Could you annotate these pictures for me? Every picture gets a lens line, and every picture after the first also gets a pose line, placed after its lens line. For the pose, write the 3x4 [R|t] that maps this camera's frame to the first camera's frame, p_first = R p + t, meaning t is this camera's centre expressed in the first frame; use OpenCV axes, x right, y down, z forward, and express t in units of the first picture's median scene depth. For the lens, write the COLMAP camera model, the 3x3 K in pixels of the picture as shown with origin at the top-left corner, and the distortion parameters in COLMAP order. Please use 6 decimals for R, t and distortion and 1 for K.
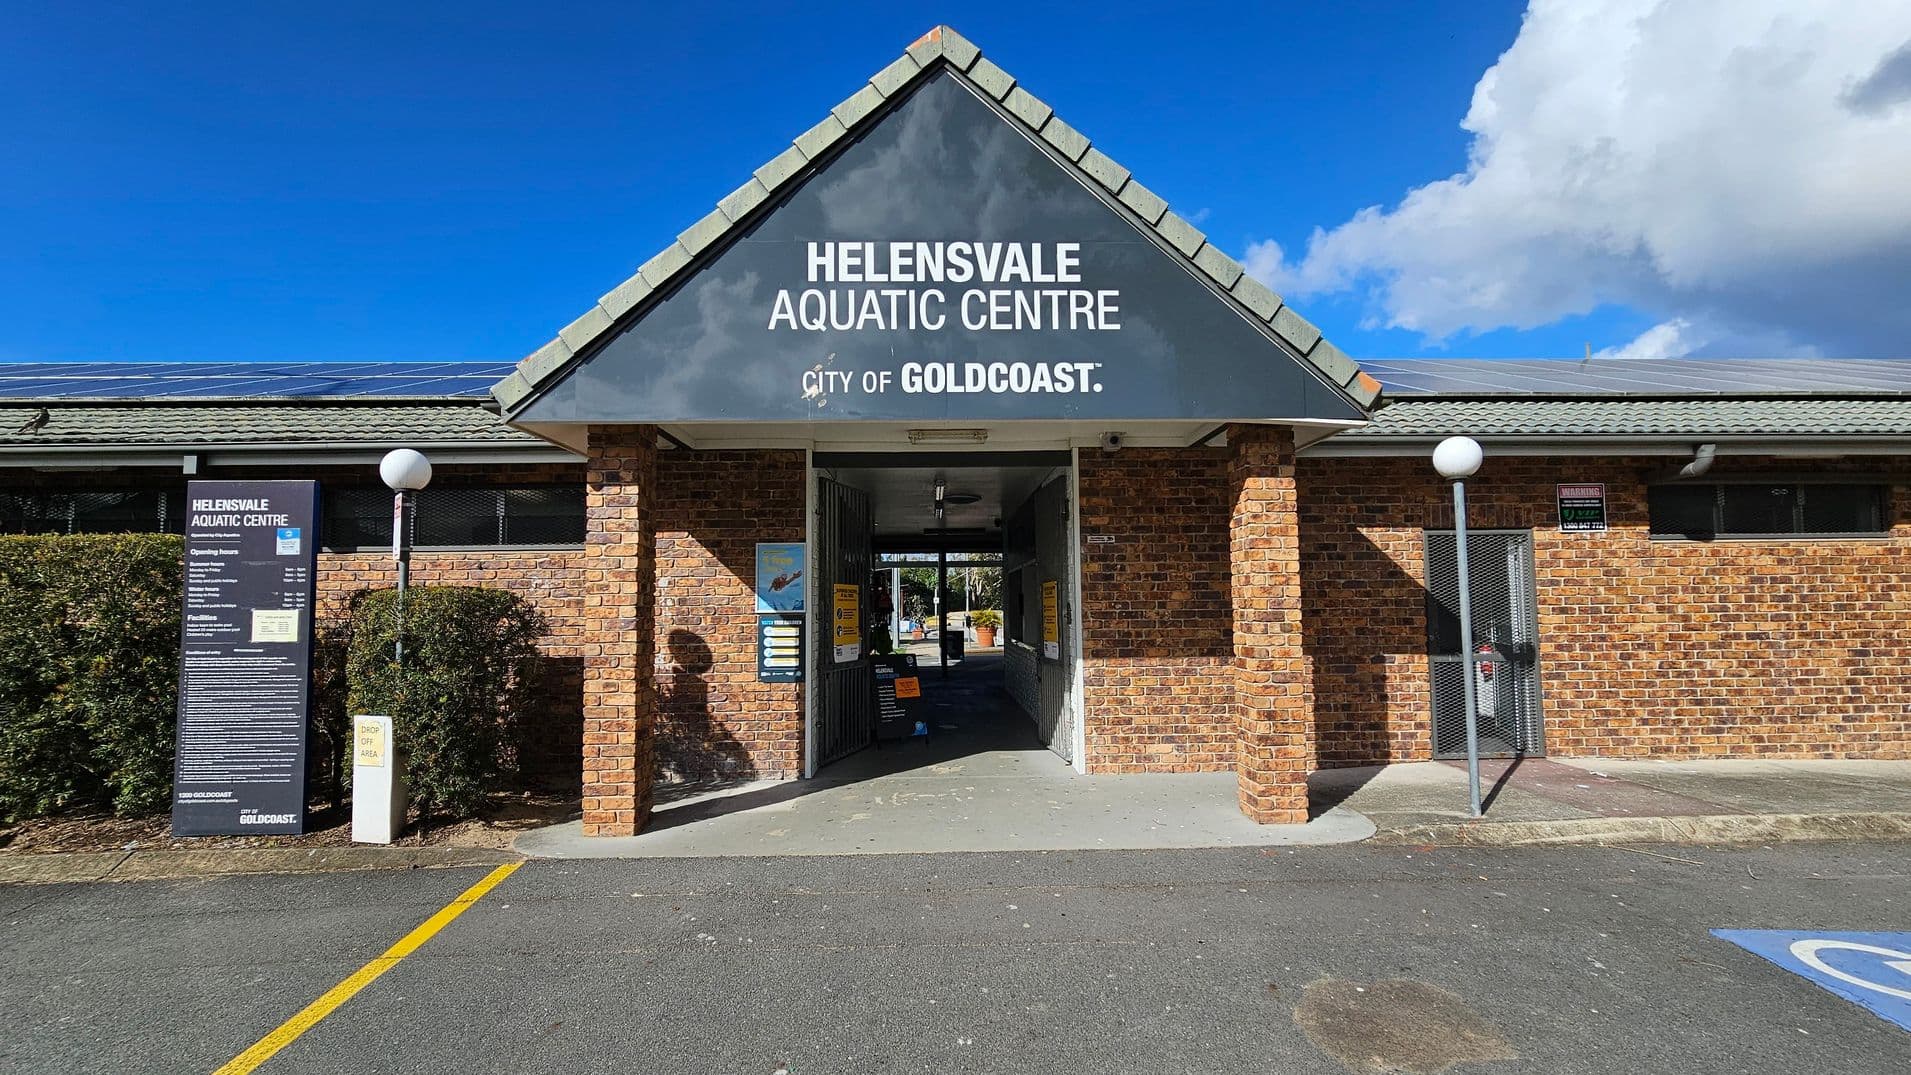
lens RADIAL K [[780.9, 0, 944.5], [0, 780.9, 542.6], [0, 0, 1]] dist [0.001892, 0.000180]
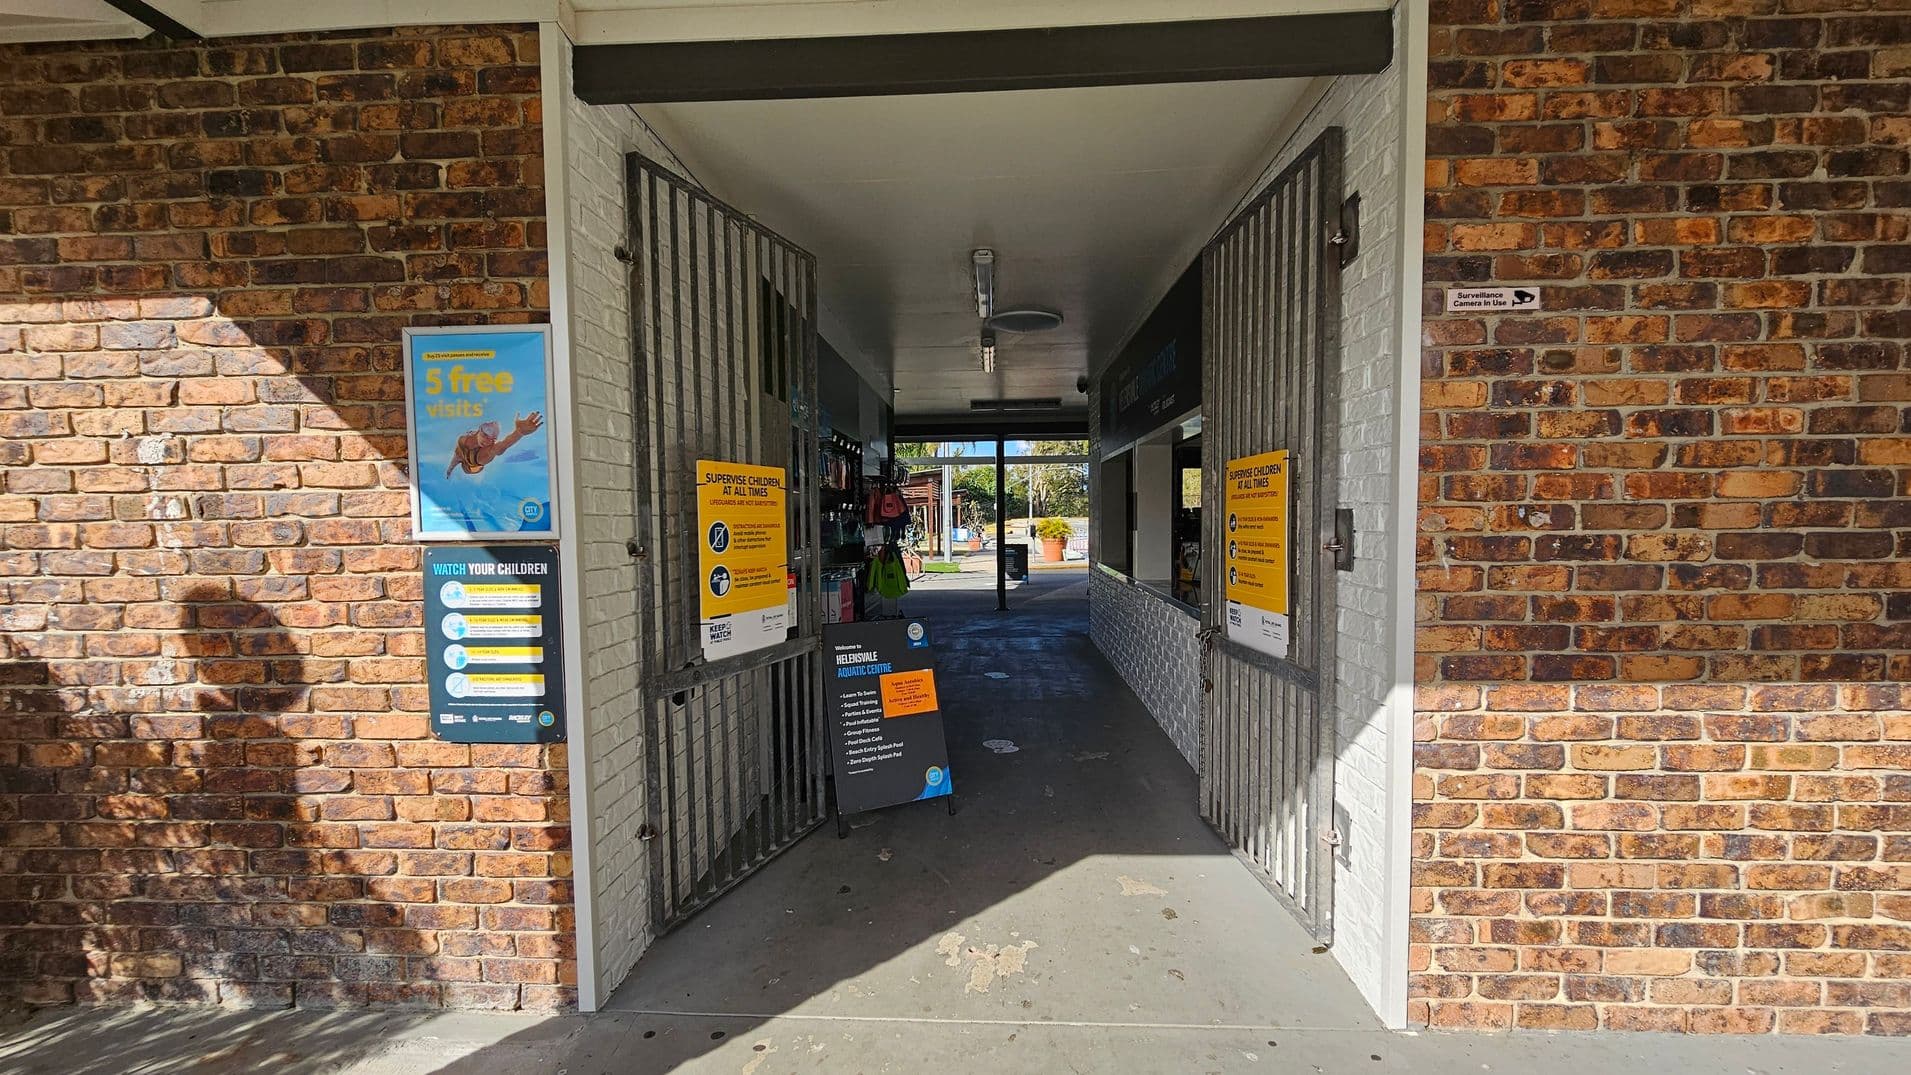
lens RADIAL K [[780.9, 0, 952.8], [0, 780.9, 552.4], [0, 0, 1]] dist [0.001892, 0.000180]
pose [[0.997629, 0.002330, -0.068779, 0.011933], [0.006756, 0.991284, 0.131569, 0.052063], [0.068486, -0.131721, 0.988918, 0.675971]]
